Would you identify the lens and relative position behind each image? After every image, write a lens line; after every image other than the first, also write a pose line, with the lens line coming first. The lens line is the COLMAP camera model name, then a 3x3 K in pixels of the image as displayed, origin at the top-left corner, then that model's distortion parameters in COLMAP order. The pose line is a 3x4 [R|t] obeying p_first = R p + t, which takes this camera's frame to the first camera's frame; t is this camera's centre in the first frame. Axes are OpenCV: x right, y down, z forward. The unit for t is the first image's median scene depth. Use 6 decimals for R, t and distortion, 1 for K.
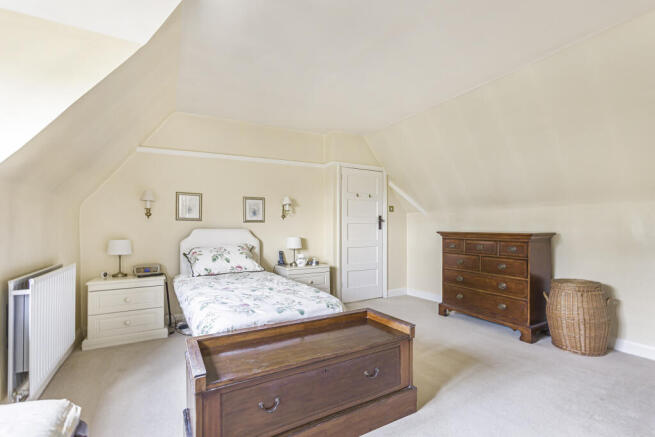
lens RADIAL K [[307.2, 0, 329.6], [0, 307.2, 222.6], [0, 0, 1]] dist [0.011347, 0.001305]
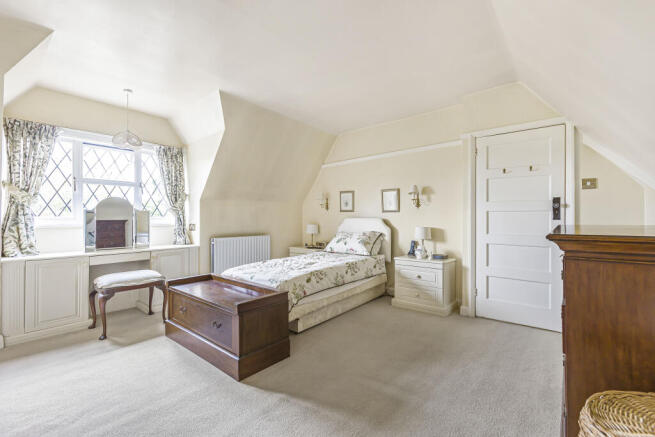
lens RADIAL K [[285.3, 0, 331.3], [0, 285.3, 216.9], [0, 0, 1]] dist [-0.014258, 0.000117]
pose [[0.365547, -0.005044, -0.930779, 0.610908], [0.011384, 0.999935, -0.000948, 0.014146], [0.930723, -0.010249, 0.365580, 0.436628]]
